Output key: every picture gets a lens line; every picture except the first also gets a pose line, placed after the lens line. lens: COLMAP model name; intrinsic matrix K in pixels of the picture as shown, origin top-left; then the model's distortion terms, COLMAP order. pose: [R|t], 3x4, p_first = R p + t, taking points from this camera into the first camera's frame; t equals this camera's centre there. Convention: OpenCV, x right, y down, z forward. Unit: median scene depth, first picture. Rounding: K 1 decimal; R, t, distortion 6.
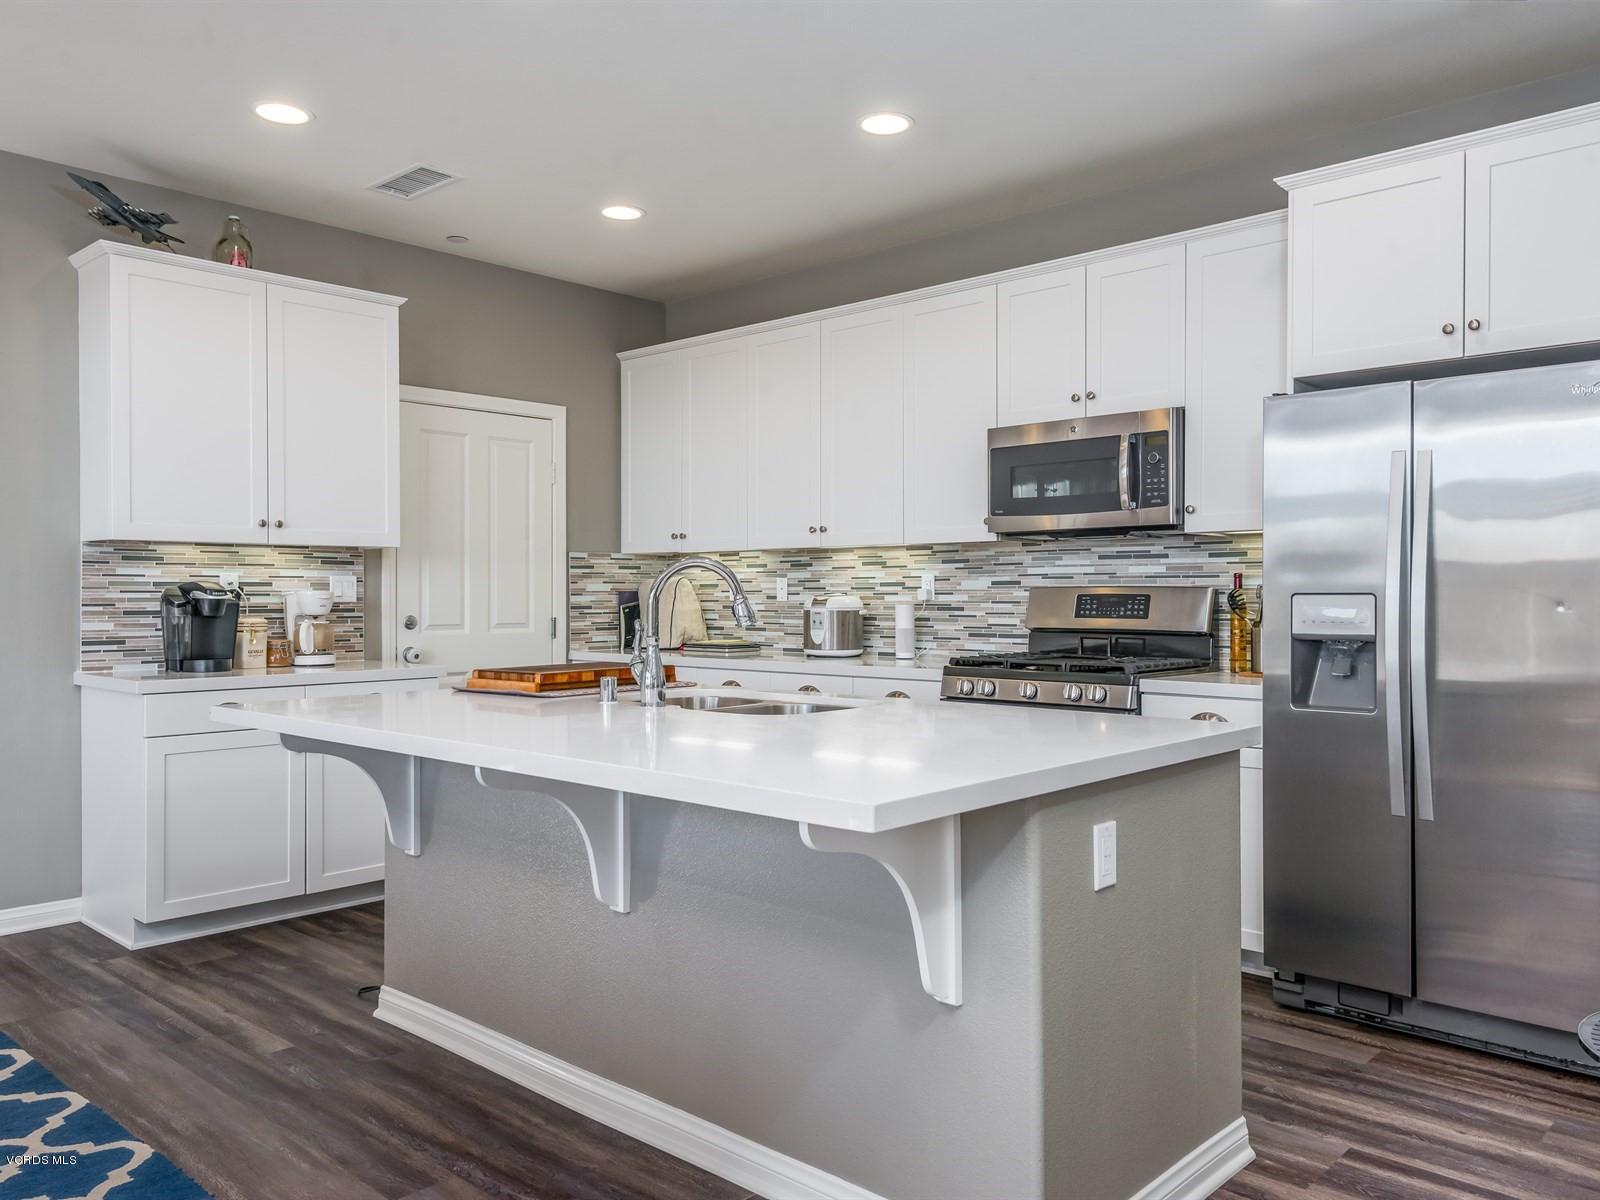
lens RADIAL K [[1199.8, 0, 797.5], [0, 1199.8, 589.0], [0, 0, 1]] dist [0.017833, 0.001471]
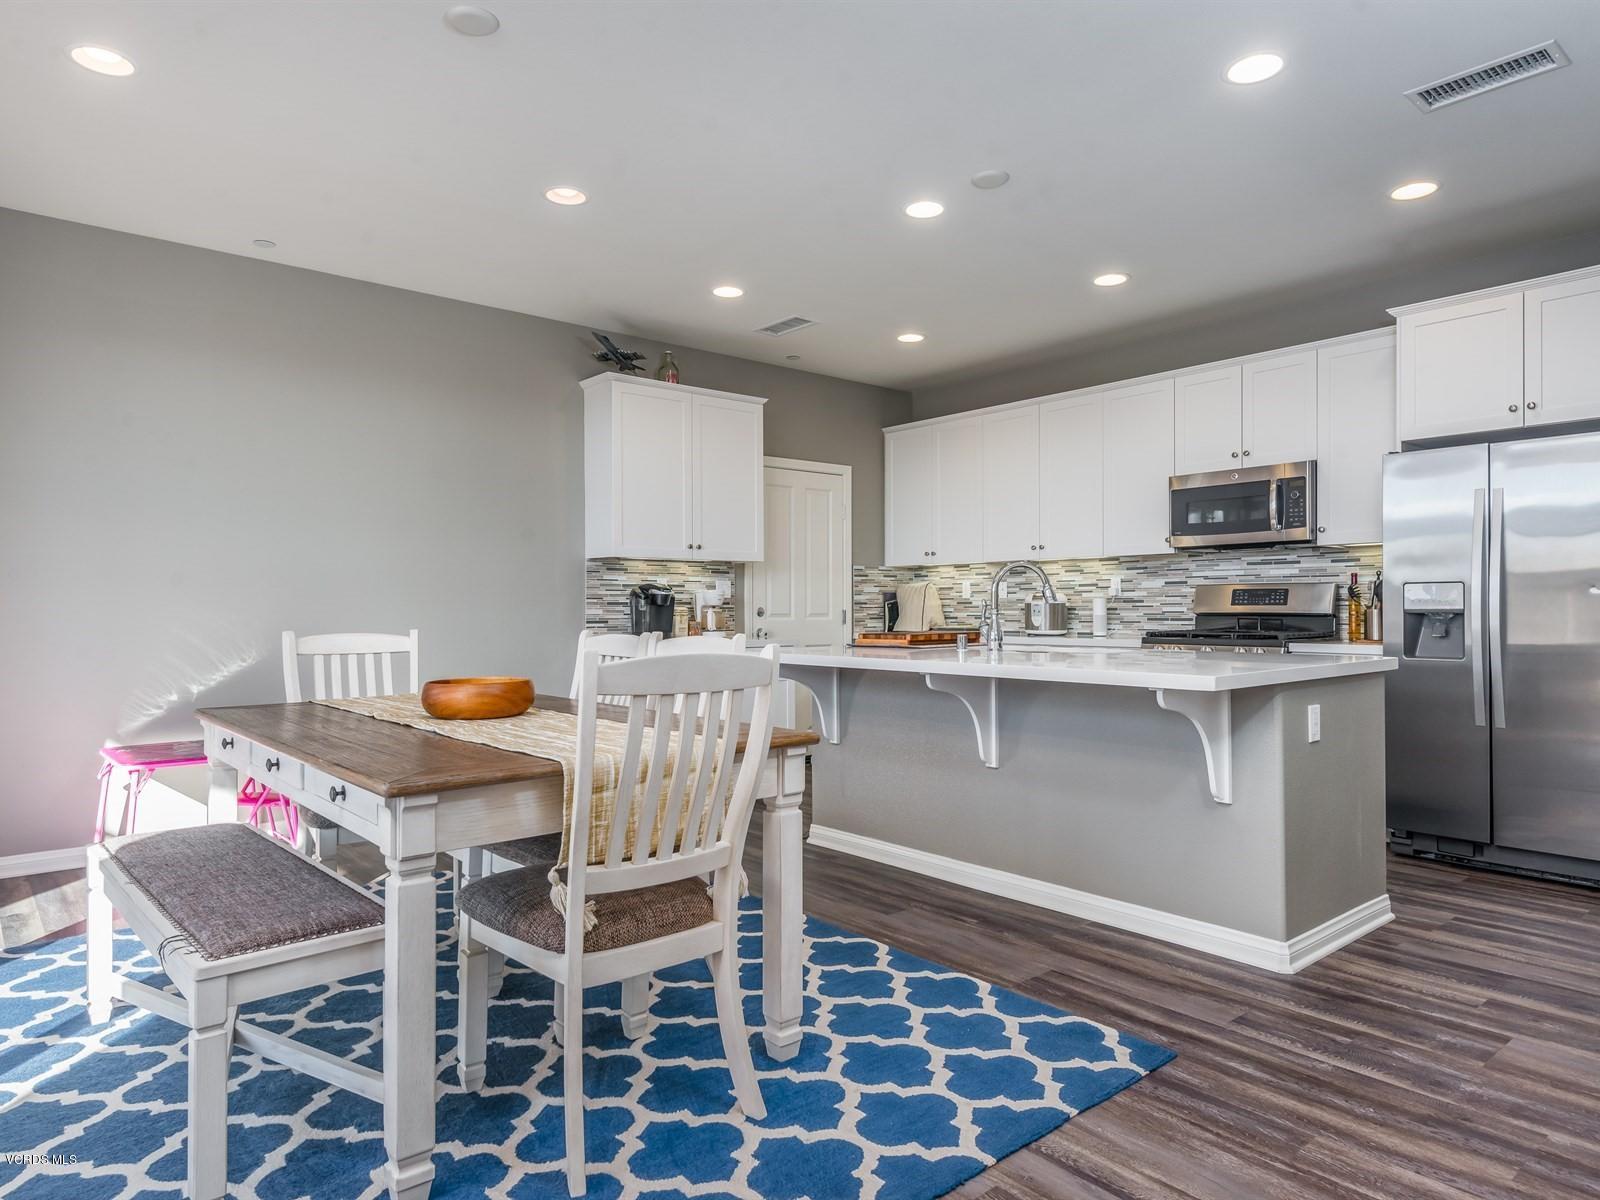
lens RADIAL K [[970.4, 0, 800.0], [0, 970.4, 600.0], [0, 0, 1]] dist [0.025336, -0.020889]
pose [[0.992783, -0.003664, -0.119869, -0.152186], [0.003280, 0.999989, -0.003405, 0.020492], [0.119880, 0.002988, 0.992784, -0.243965]]
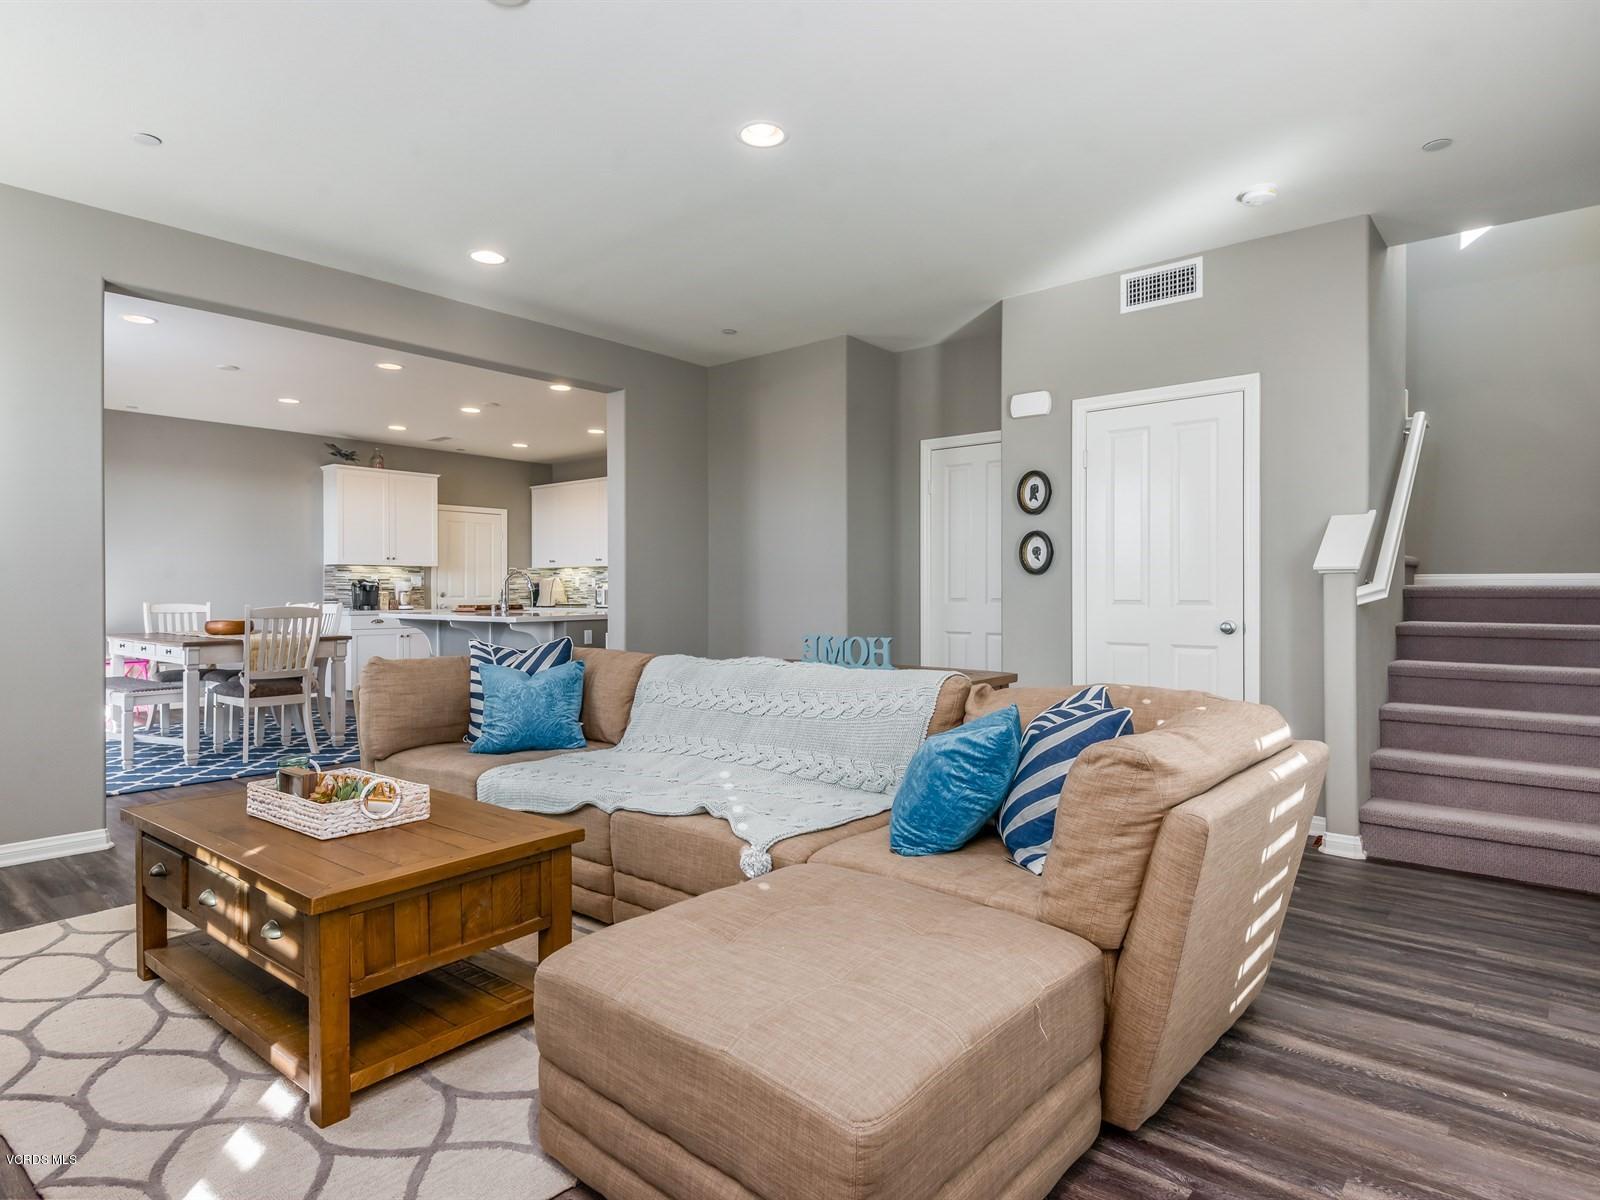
lens RADIAL K [[866.7, 0, 826.6], [0, 866.7, 600.0], [0, 0, 1]] dist [-0.012774, -0.000829]
pose [[0.996643, 0.001993, 0.081847, 0.432110], [-0.003381, 0.999853, 0.016819, 0.006312], [-0.081801, -0.017040, 0.996503, -1.143629]]
